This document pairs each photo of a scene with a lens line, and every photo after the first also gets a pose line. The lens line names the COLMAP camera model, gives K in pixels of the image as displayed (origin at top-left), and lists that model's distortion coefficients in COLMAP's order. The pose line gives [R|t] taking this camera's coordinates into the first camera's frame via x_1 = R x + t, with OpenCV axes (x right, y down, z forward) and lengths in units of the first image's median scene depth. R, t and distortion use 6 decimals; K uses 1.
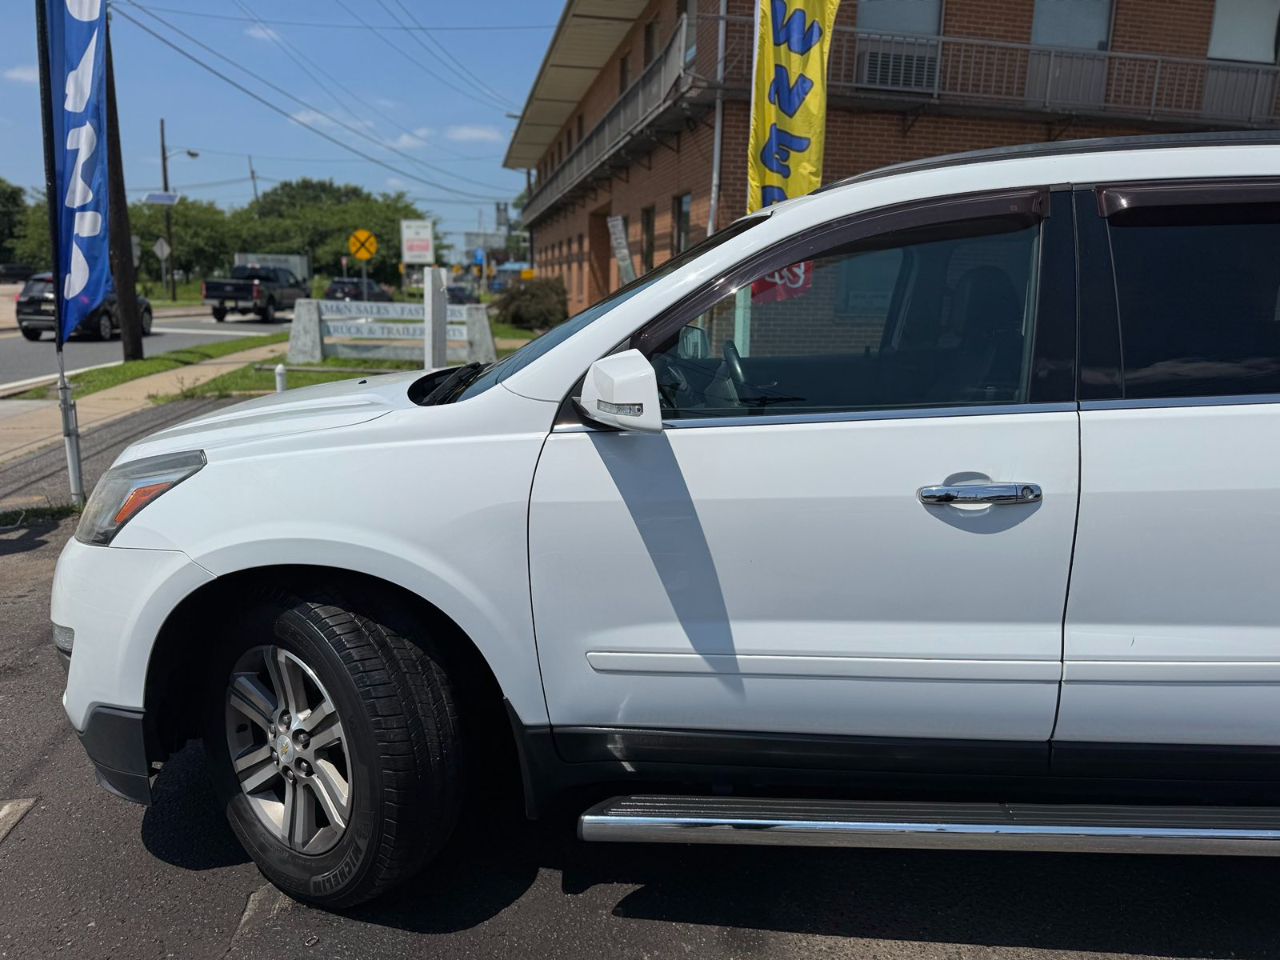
lens RADIAL K [[917.3, 0, 640.0], [0, 917.3, 480.0], [0, 0, 1]] dist [0.004474, -0.009658]
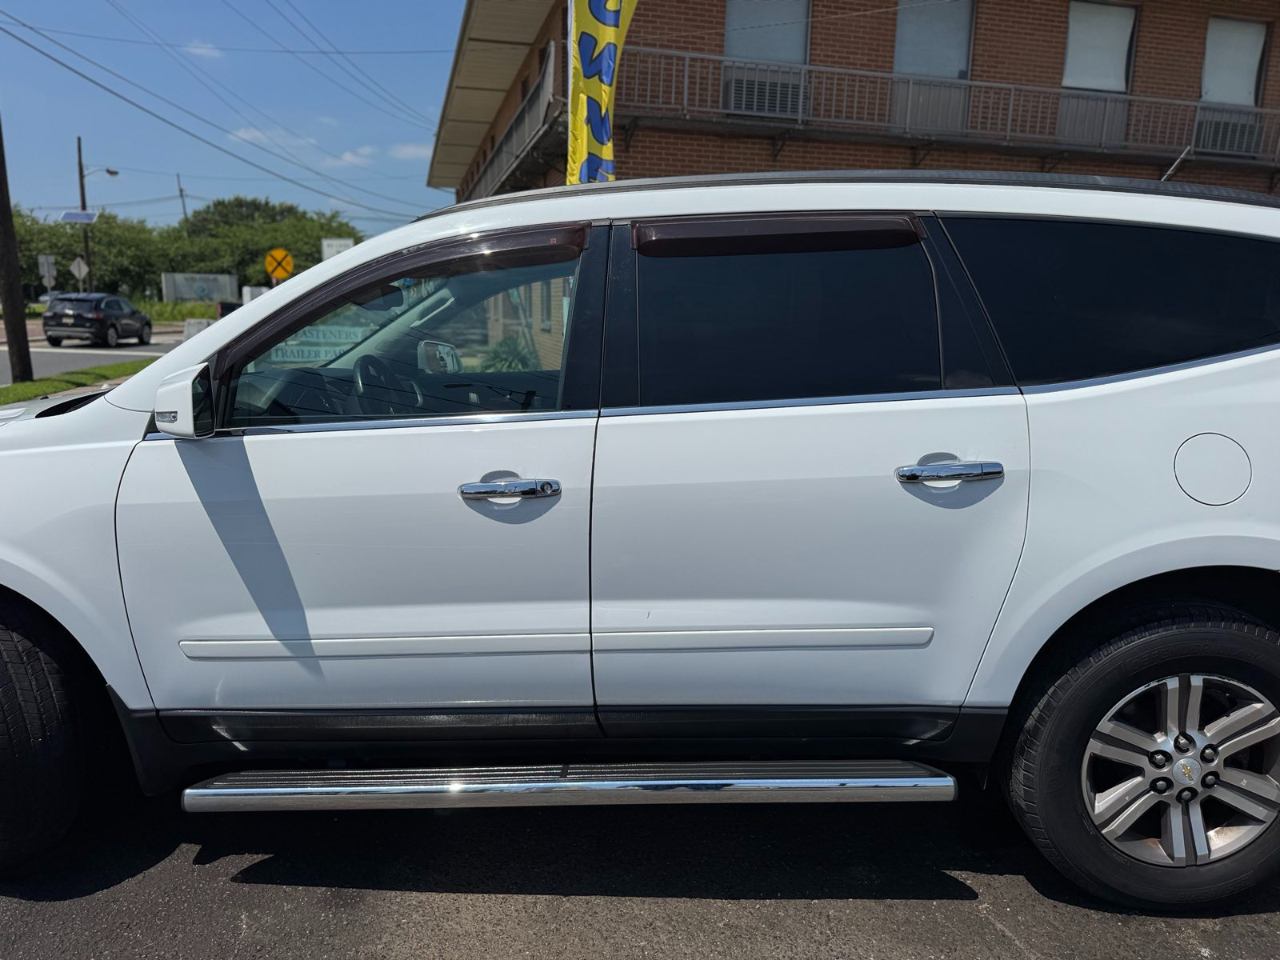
lens RADIAL K [[915.3, 0, 639.7], [0, 915.3, 487.7], [0, 0, 1]] dist [0.007217, -0.011882]
pose [[0.998578, -0.014275, 0.051370, 0.073843], [0.014797, 0.999842, -0.009811, 0.003797], [-0.051222, 0.010557, 0.998631, -0.022442]]
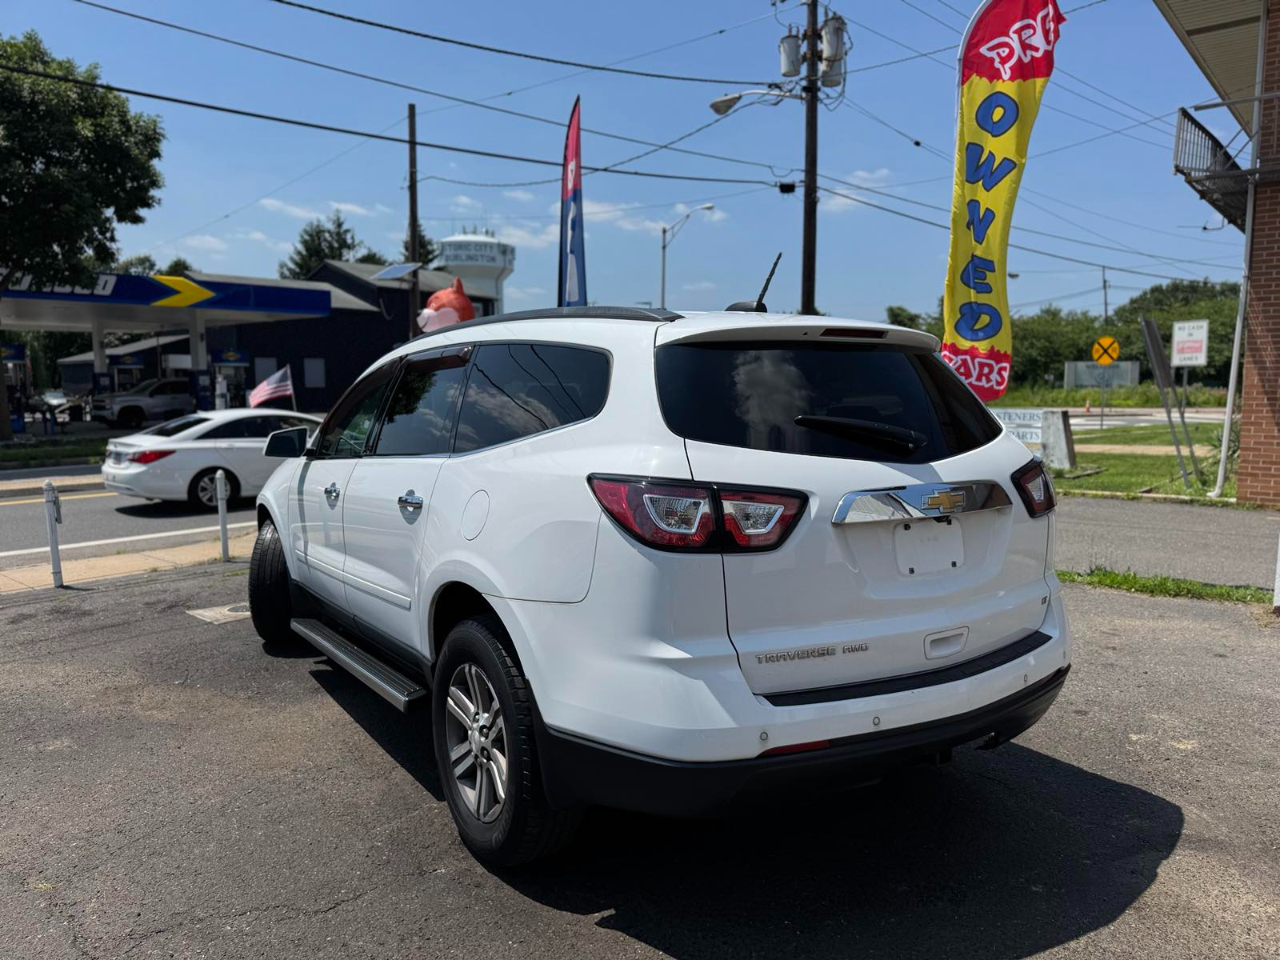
lens RADIAL K [[923.2, 0, 644.7], [0, 923.2, 467.6], [0, 0, 1]] dist [0.008184, -0.003429]
pose [[0.614144, 0.048090, -0.787728, 0.413770], [-0.147112, 0.987623, -0.054401, -0.005617], [0.775361, 0.149294, 0.613617, 0.027354]]
